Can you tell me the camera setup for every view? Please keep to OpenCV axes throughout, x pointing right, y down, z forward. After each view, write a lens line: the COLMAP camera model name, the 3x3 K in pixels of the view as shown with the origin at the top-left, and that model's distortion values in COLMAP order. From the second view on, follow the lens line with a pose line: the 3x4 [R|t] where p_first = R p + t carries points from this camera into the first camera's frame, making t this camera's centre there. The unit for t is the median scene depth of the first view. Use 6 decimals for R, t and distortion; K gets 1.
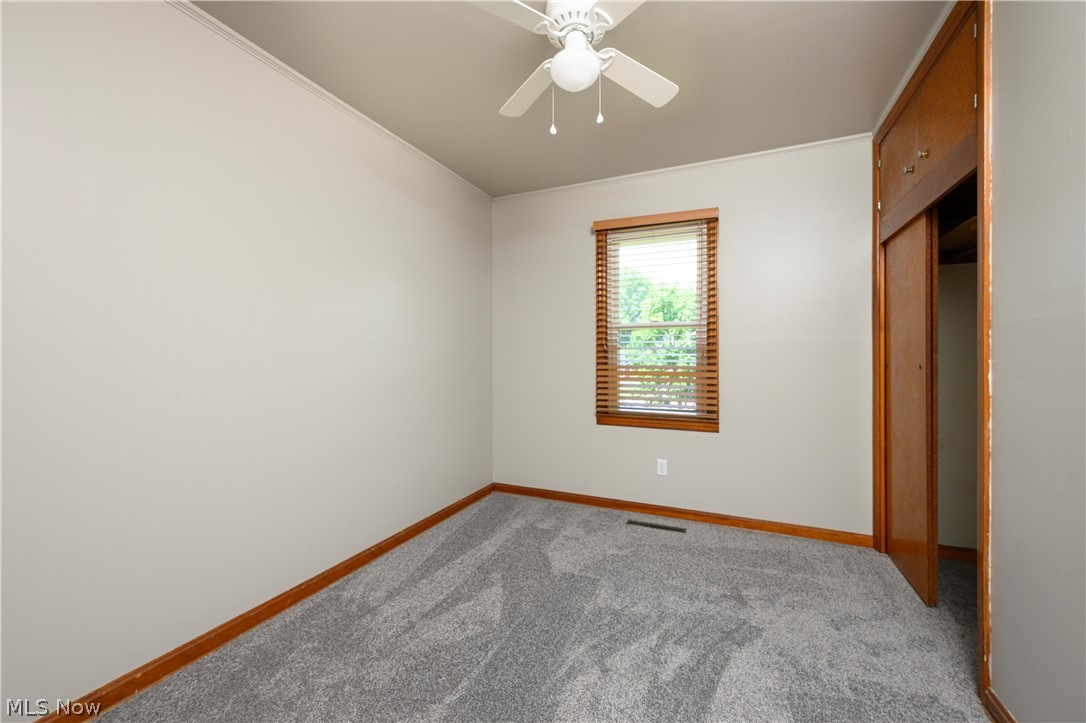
lens RADIAL K [[432.6, 0, 529.4], [0, 432.6, 357.2], [0, 0, 1]] dist [0.000554, -0.000013]
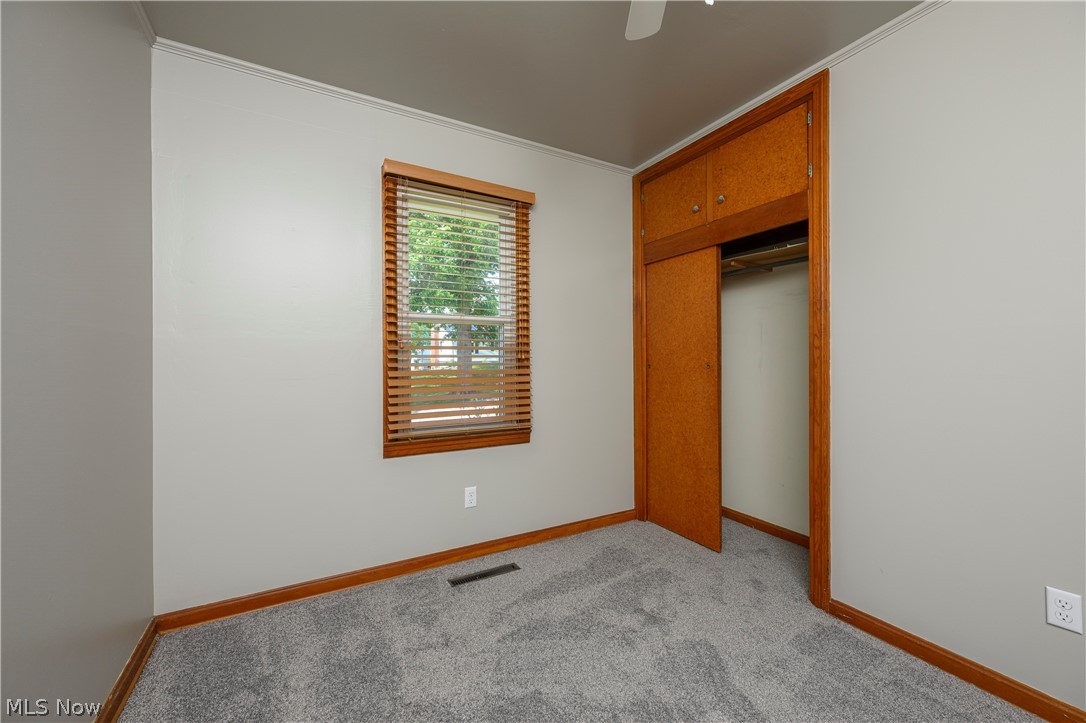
lens RADIAL K [[433.4, 0, 543.0], [0, 433.4, 361.5], [0, 0, 1]] dist [0.000402, -0.000076]
pose [[0.582510, -0.004949, 0.812809, -0.278990], [0.003026, 0.999988, 0.003921, 0.001156], [-0.812818, 0.000175, 0.582518, 0.445345]]
